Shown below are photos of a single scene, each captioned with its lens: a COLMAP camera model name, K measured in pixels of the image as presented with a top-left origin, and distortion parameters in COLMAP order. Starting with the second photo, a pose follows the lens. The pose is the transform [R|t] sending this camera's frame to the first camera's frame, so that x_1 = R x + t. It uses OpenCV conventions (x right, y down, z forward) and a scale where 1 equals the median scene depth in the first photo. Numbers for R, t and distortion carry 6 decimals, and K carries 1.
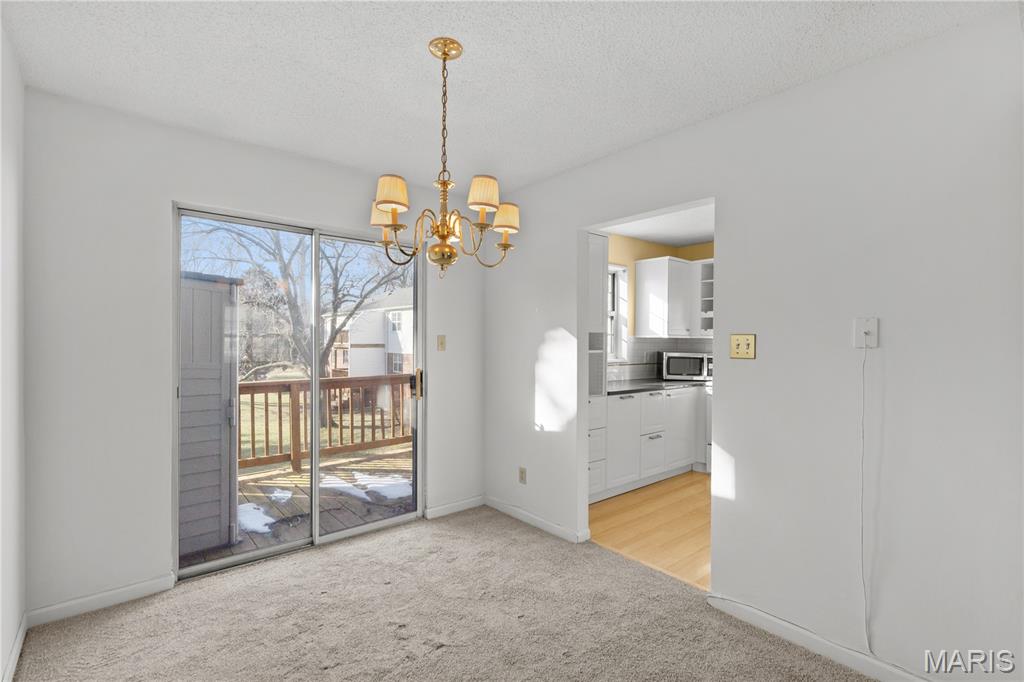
lens RADIAL K [[464.0, 0, 514.7], [0, 464.0, 345.6], [0, 0, 1]] dist [0.002752, -0.003387]
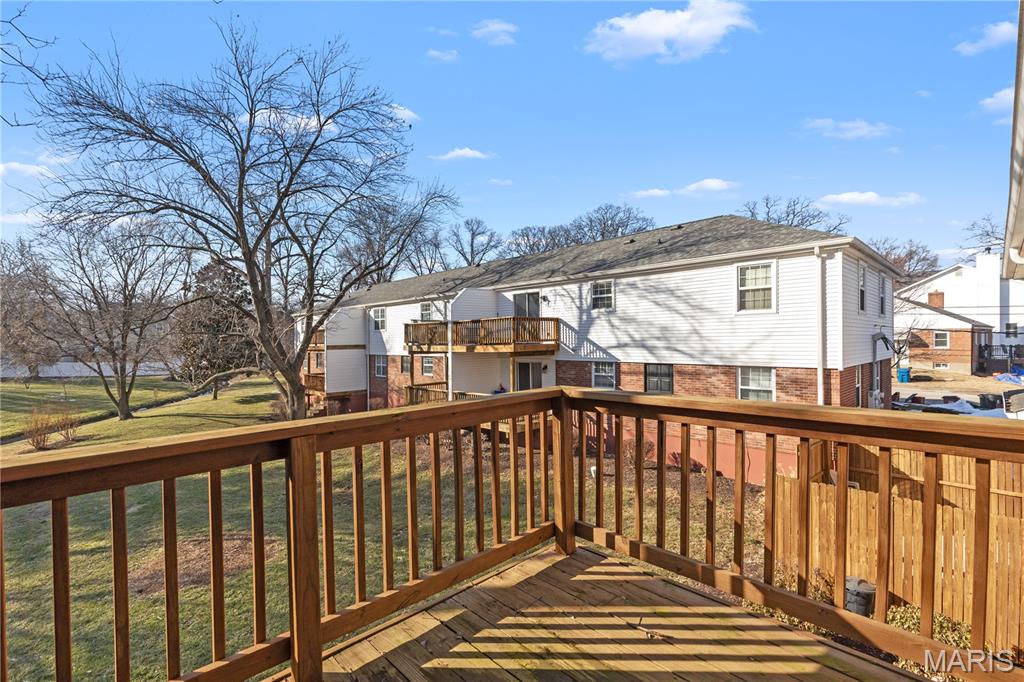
lens RADIAL K [[464.0, 0, 516.8], [0, 464.0, 335.5], [0, 0, 1]] dist [0.002752, -0.003387]
pose [[0.997720, -0.019599, 0.064576, -0.051009], [0.020906, 0.999589, -0.019626, 0.002379], [-0.064165, 0.020932, 0.997720, 0.098057]]
